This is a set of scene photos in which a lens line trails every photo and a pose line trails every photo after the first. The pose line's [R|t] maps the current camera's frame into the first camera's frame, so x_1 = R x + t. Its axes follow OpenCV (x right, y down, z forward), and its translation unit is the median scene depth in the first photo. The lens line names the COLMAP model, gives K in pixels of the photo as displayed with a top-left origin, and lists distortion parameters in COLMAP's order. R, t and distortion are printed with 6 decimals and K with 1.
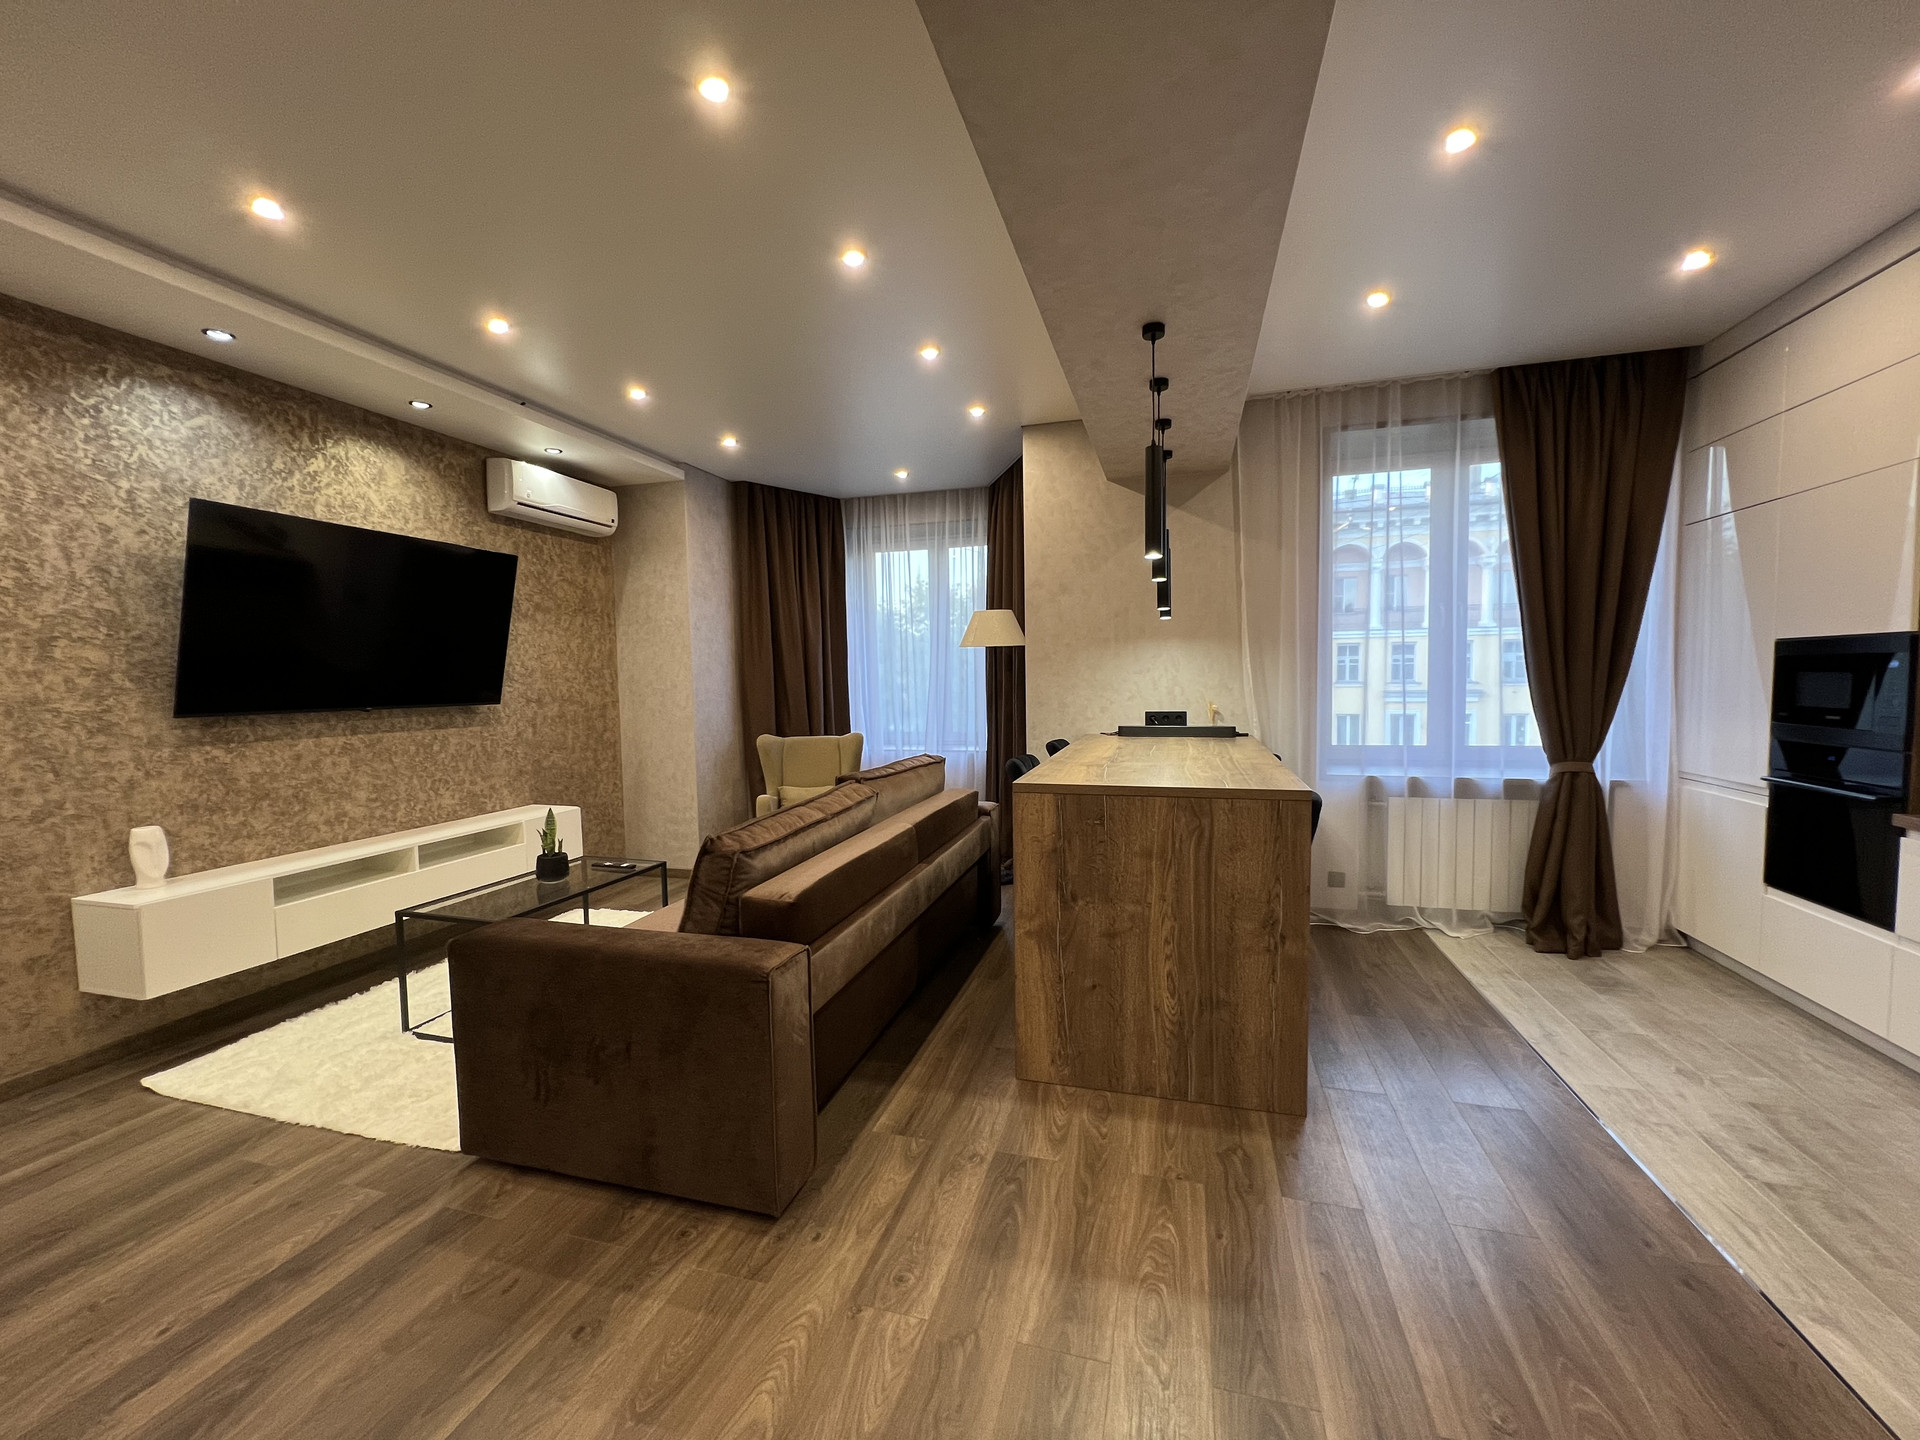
lens RADIAL K [[769.4, 0, 961.5], [0, 769.4, 724.1], [0, 0, 1]] dist [-0.003979, 0.000905]
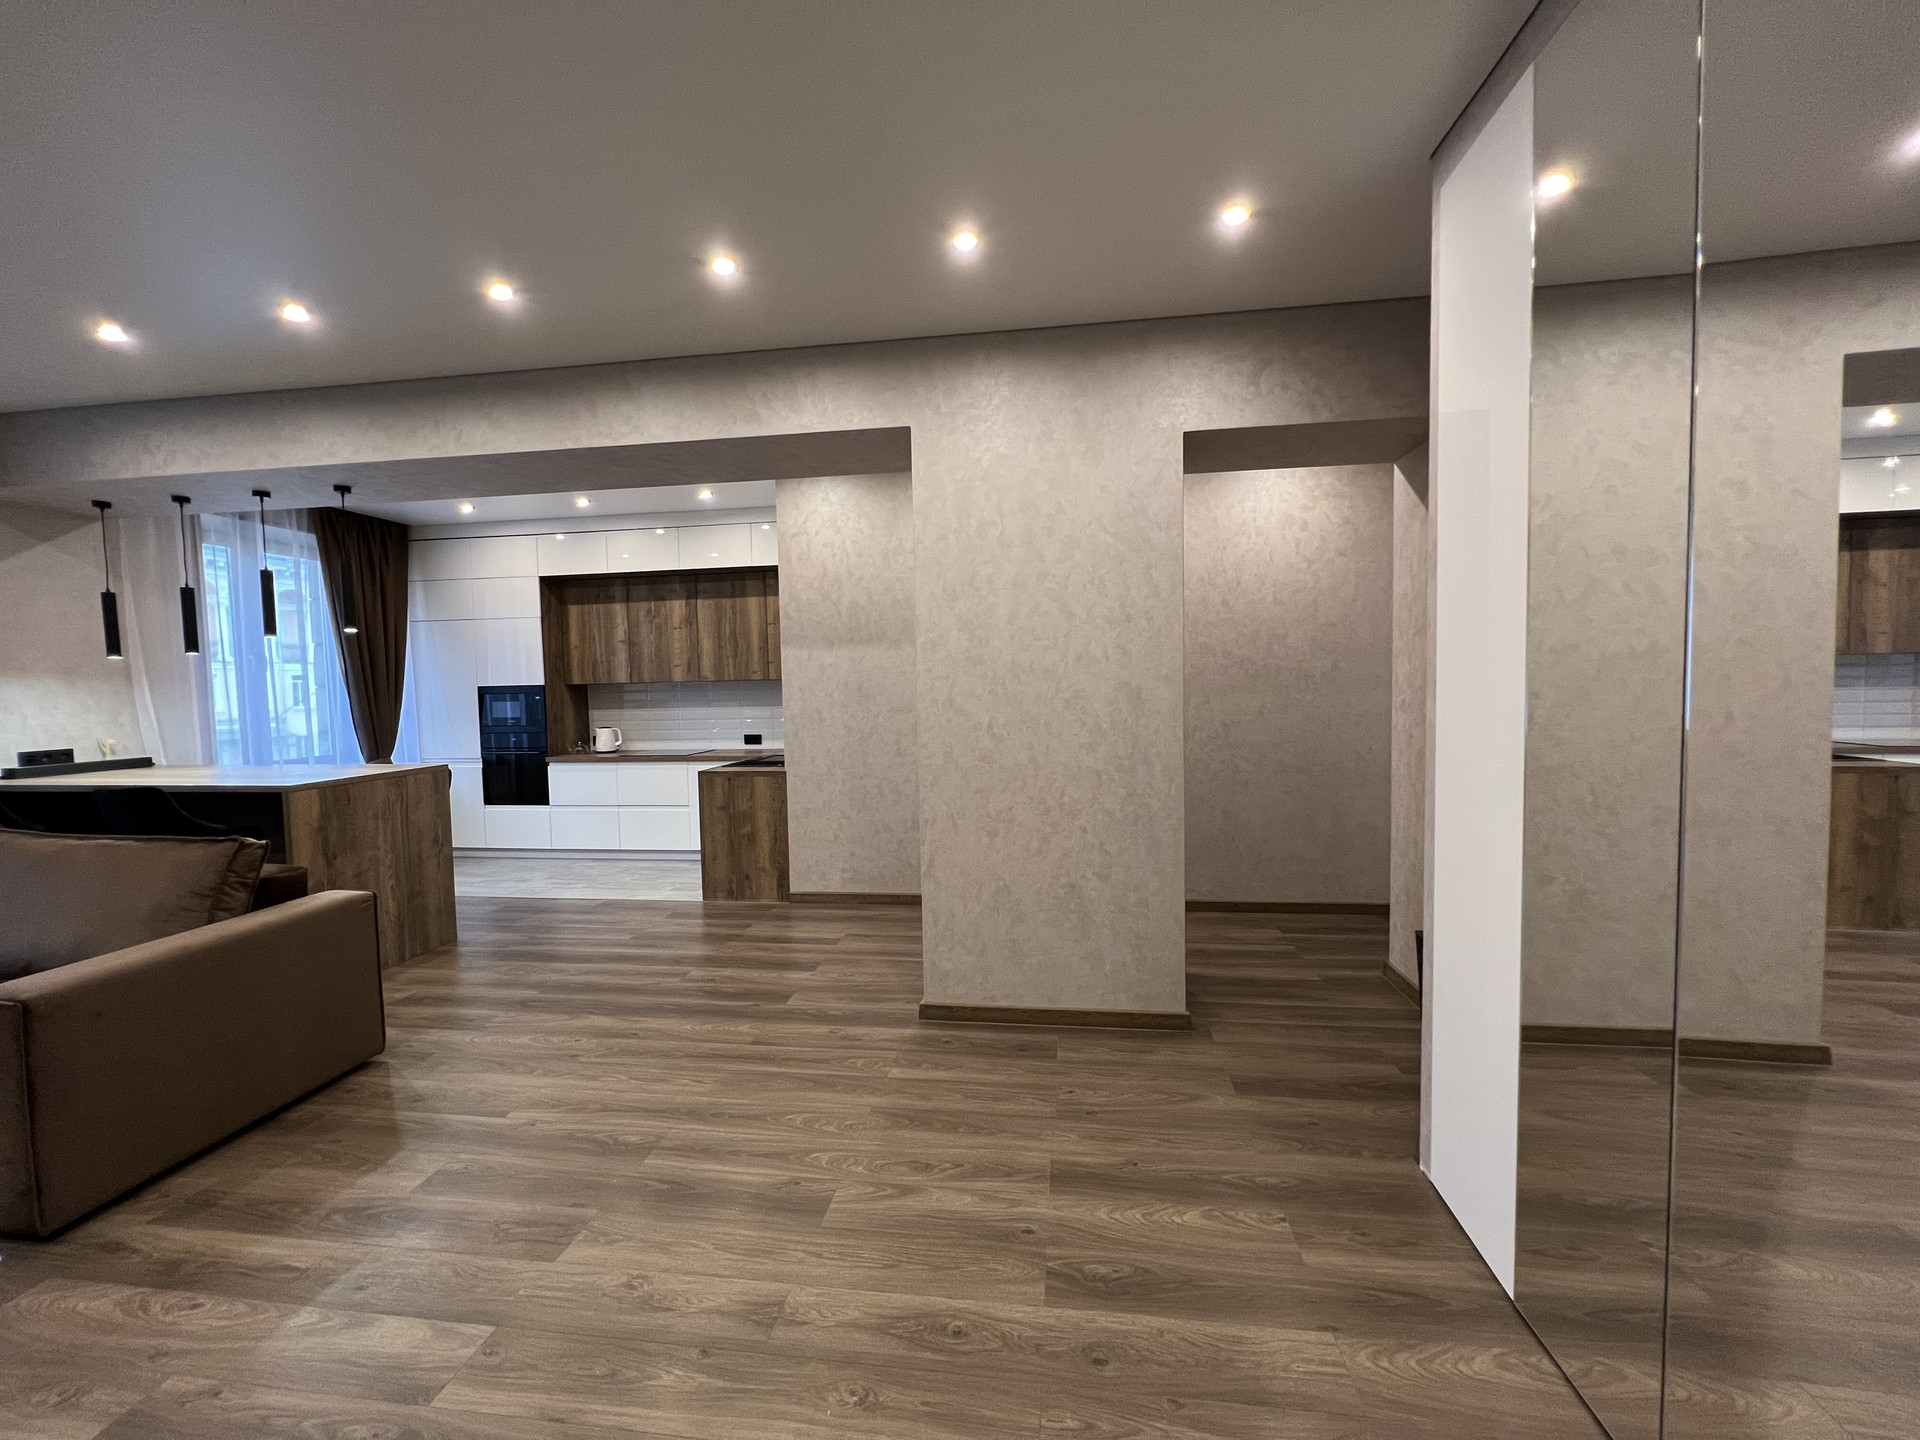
lens RADIAL K [[769.4, 0, 961.8], [0, 769.4, 724.1], [0, 0, 1]] dist [-0.003979, 0.000905]
pose [[-0.143056, -0.035305, 0.989085, -1.302823], [0.084869, 0.995245, 0.047800, 0.003857], [-0.986069, 0.090781, -0.139380, 0.000350]]
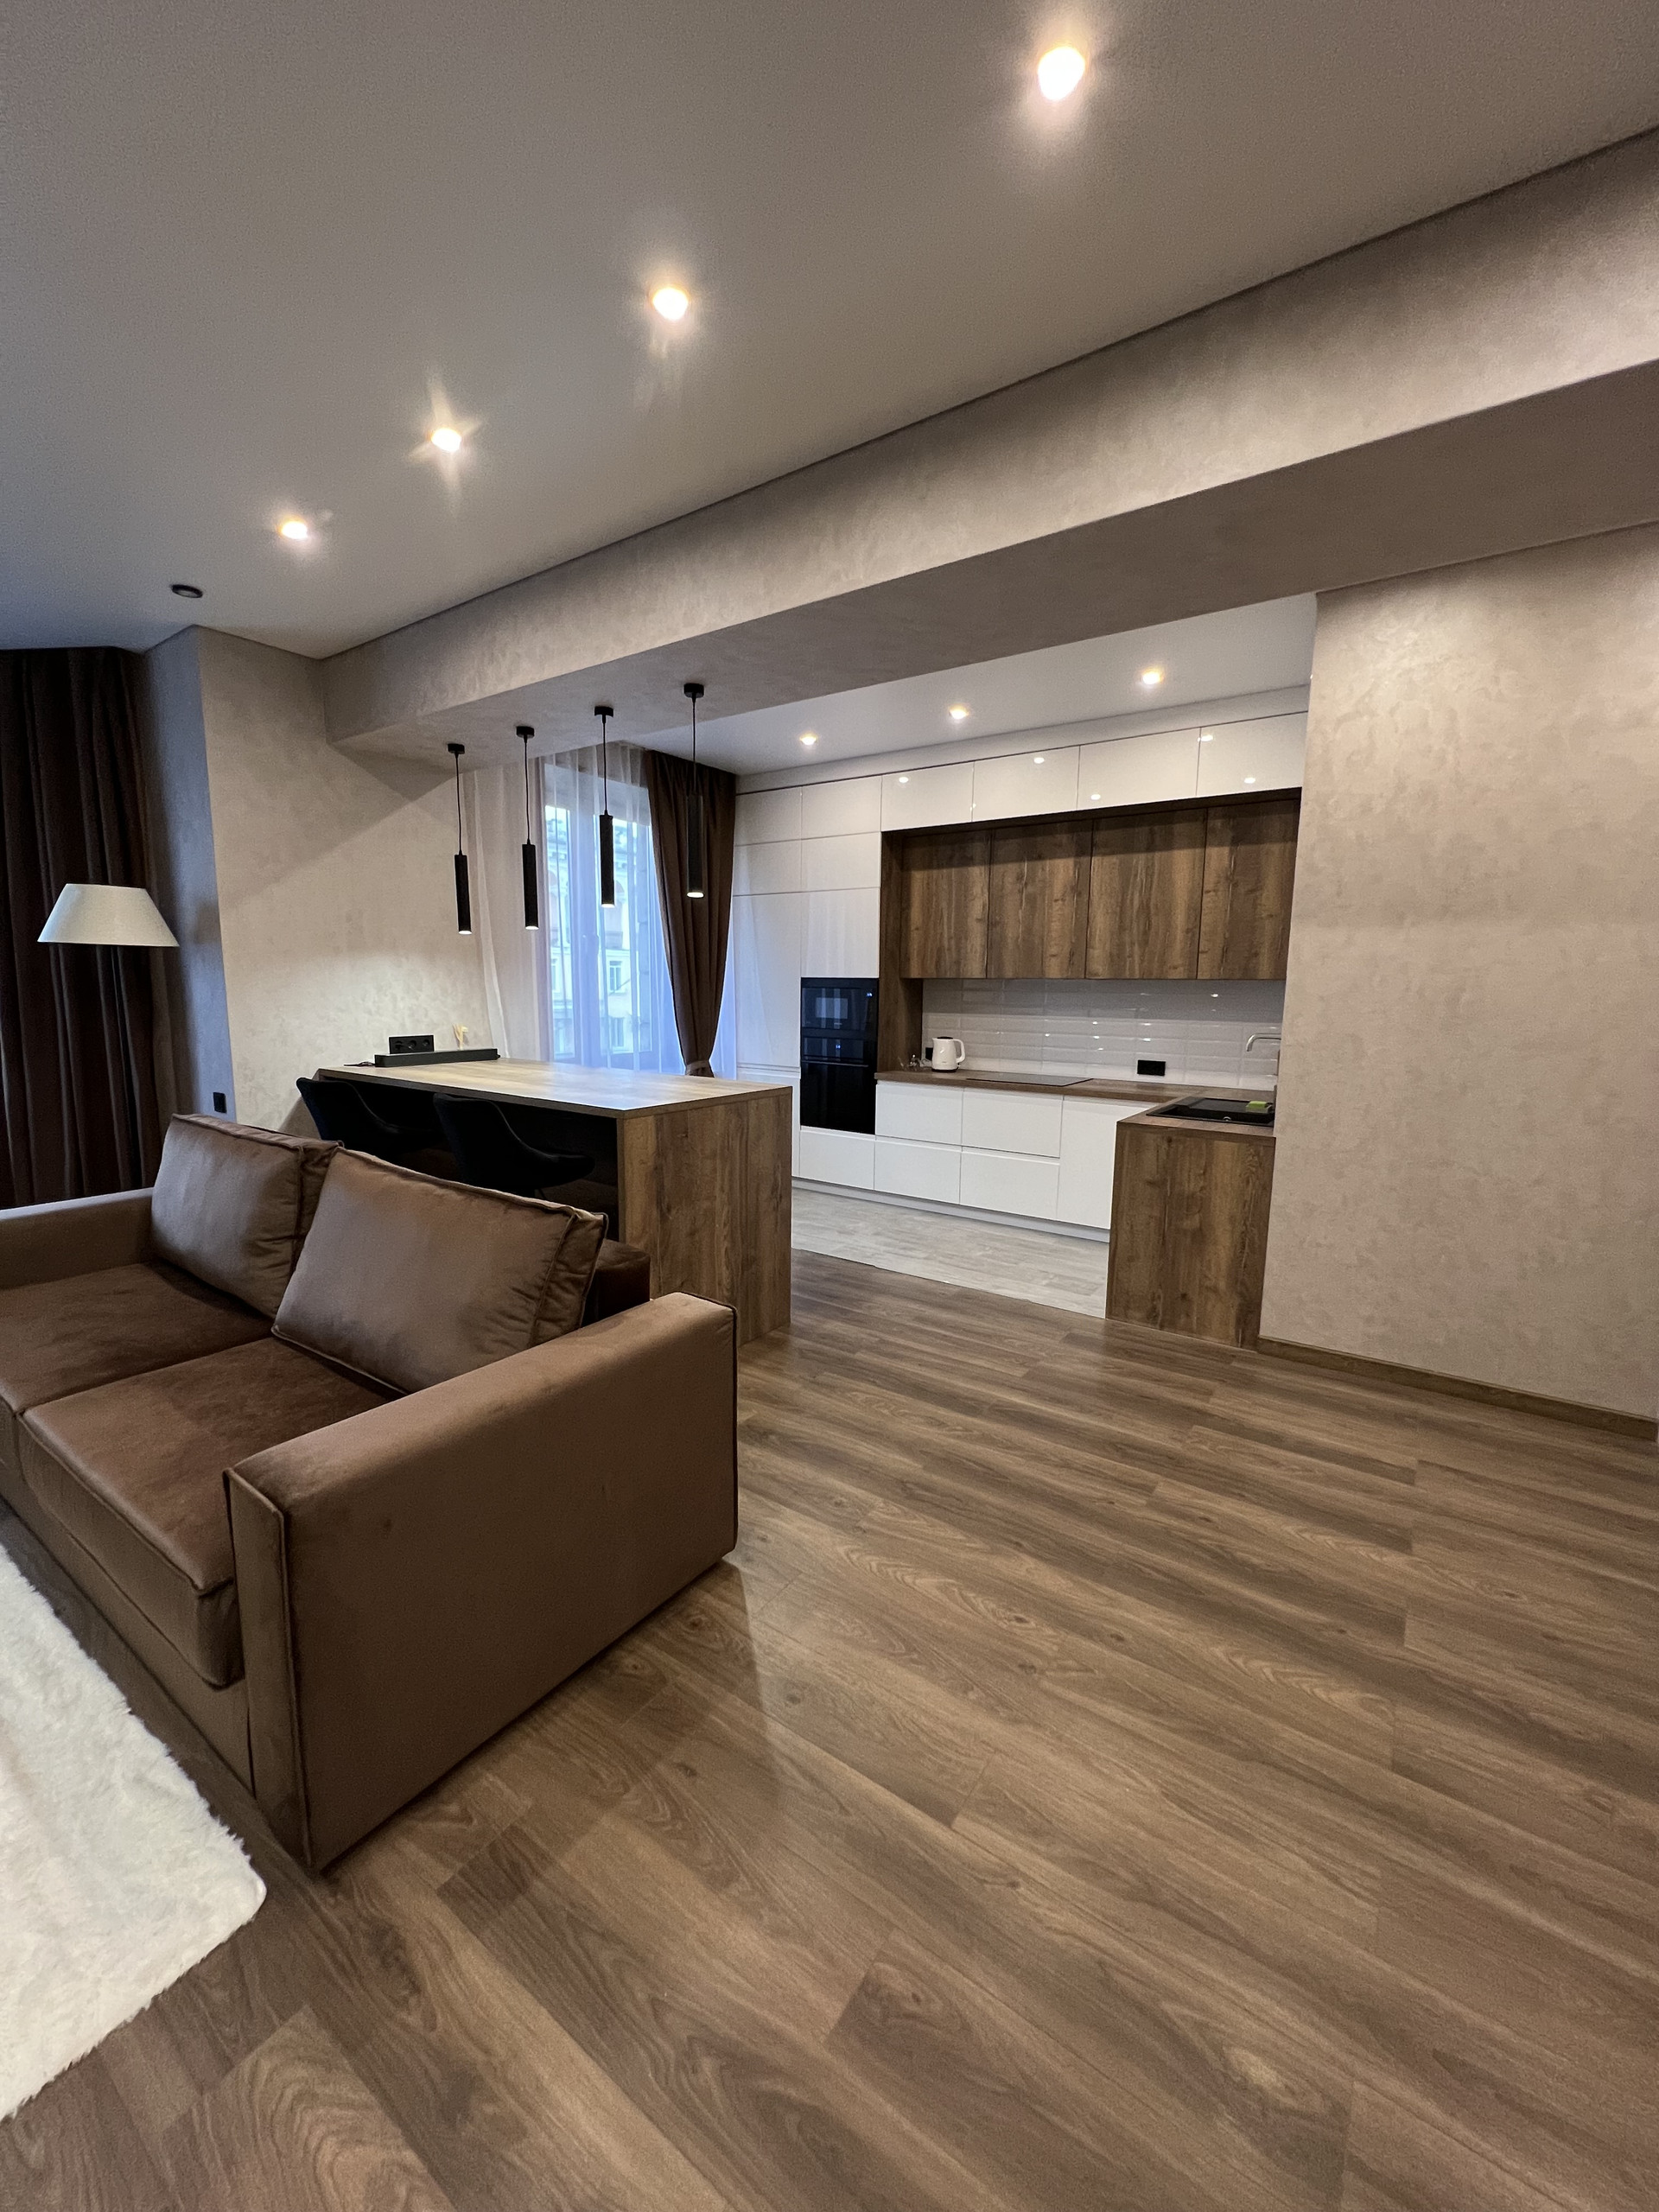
lens RADIAL K [[886.4, 0, 826.9], [0, 886.4, 1107.2], [0, 0, 1]] dist [-0.003979, 0.000905]
pose [[0.327089, -0.112860, 0.938230, -0.824084], [0.044022, 0.993585, 0.104171, -0.030655], [-0.943968, 0.007229, 0.329959, 0.339740]]
